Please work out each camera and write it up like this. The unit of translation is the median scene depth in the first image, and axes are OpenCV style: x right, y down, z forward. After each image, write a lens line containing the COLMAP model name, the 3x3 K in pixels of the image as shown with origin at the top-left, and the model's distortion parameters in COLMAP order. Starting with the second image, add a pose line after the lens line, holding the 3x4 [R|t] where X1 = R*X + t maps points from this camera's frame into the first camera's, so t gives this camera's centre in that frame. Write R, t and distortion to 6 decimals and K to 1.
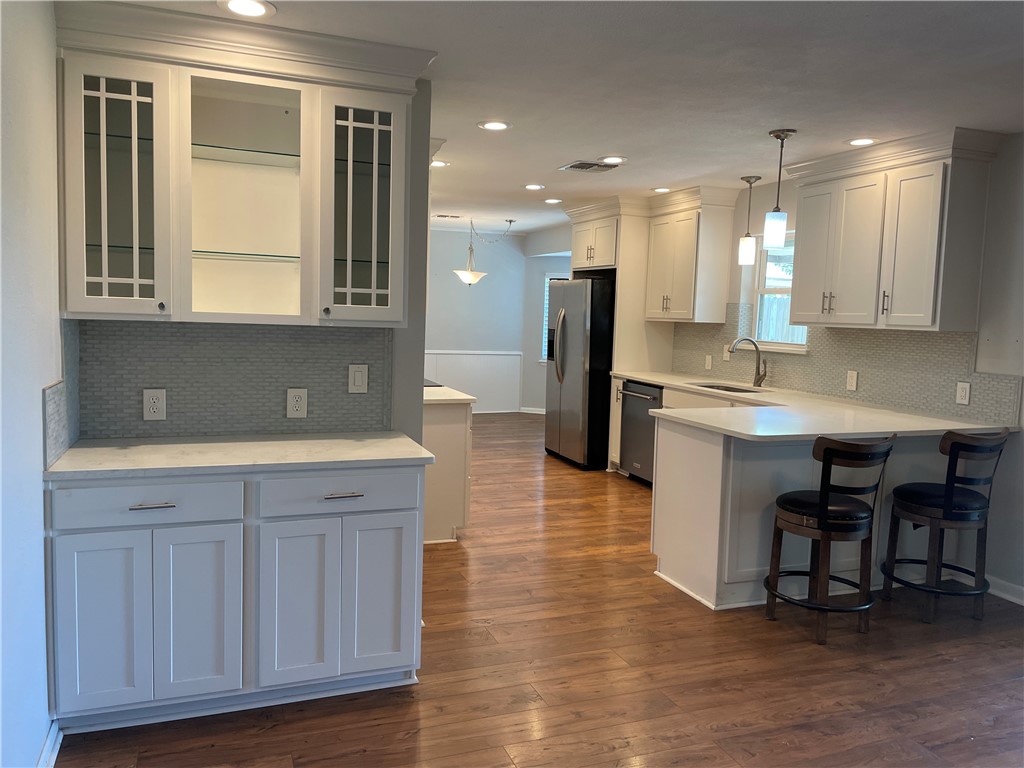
lens RADIAL K [[769.2, 0, 507.3], [0, 769.2, 379.0], [0, 0, 1]] dist [0.135978, -0.172832]
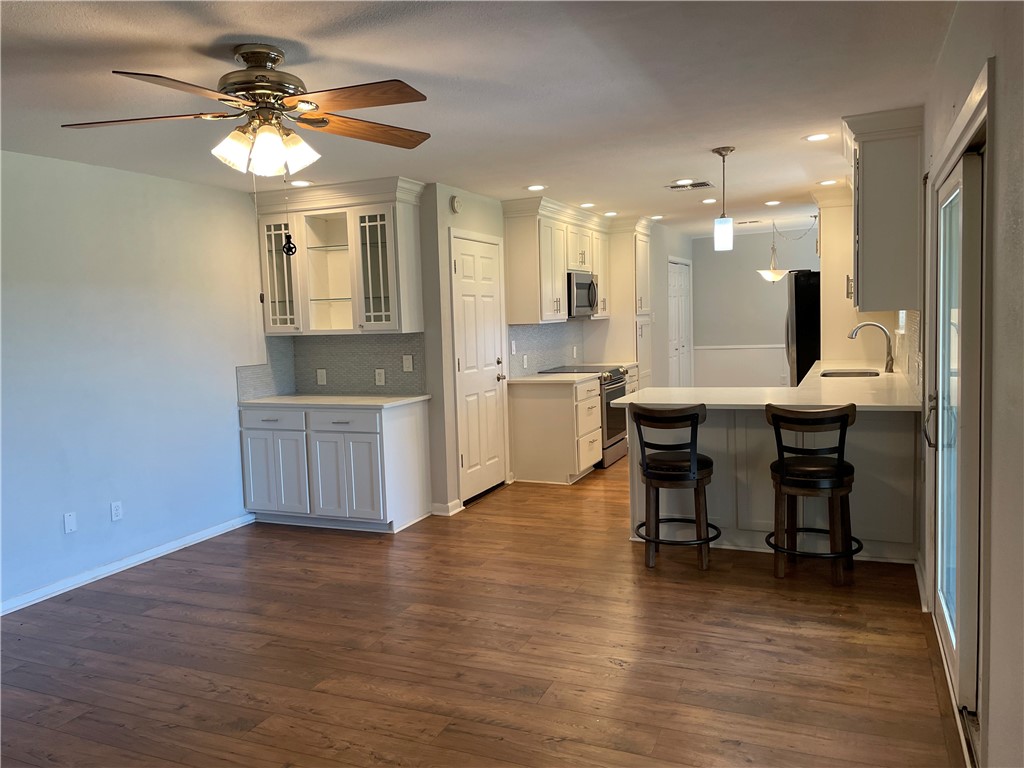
lens RADIAL K [[769.2, 0, 507.3], [0, 769.2, 379.0], [0, 0, 1]] dist [0.135978, -0.172832]
pose [[0.710481, 0.001712, -0.703715, 1.209441], [-0.003742, 0.999992, -0.001344, 0.036914], [0.703707, 0.003588, 0.710481, -0.061711]]
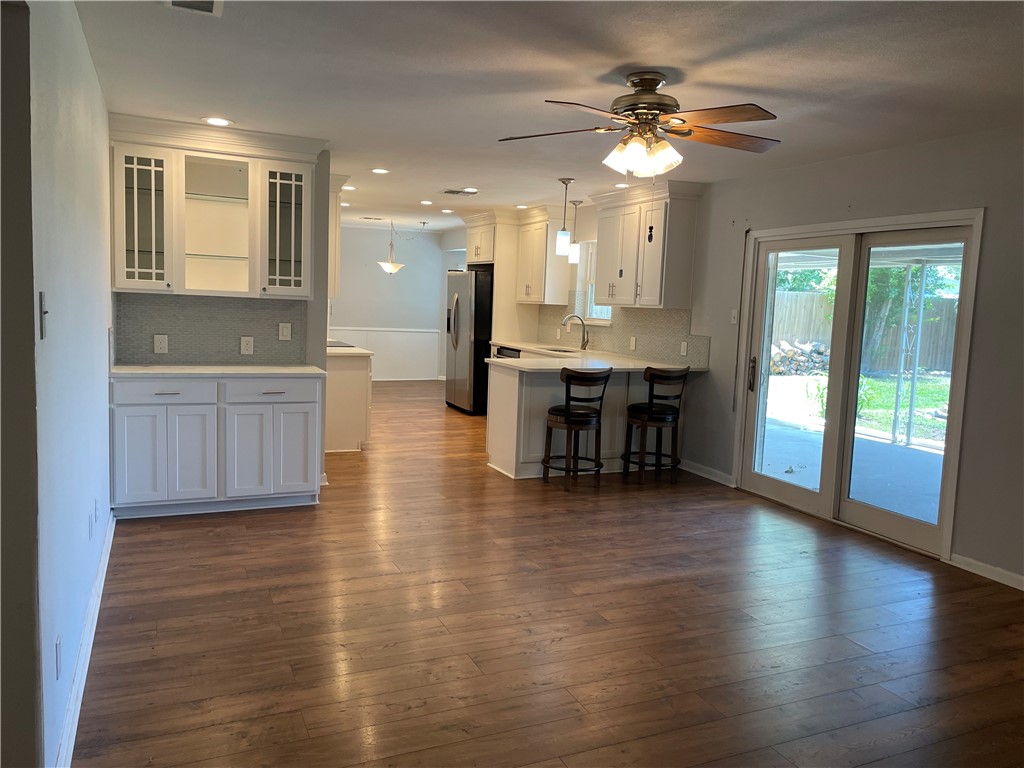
lens RADIAL K [[769.2, 0, 507.3], [0, 769.2, 379.0], [0, 0, 1]] dist [0.135978, -0.172832]
pose [[0.998545, 0.002674, 0.053850, 0.194945], [-0.003452, 0.999891, 0.014355, 0.077262], [-0.053806, -0.014520, 0.998446, -0.693534]]
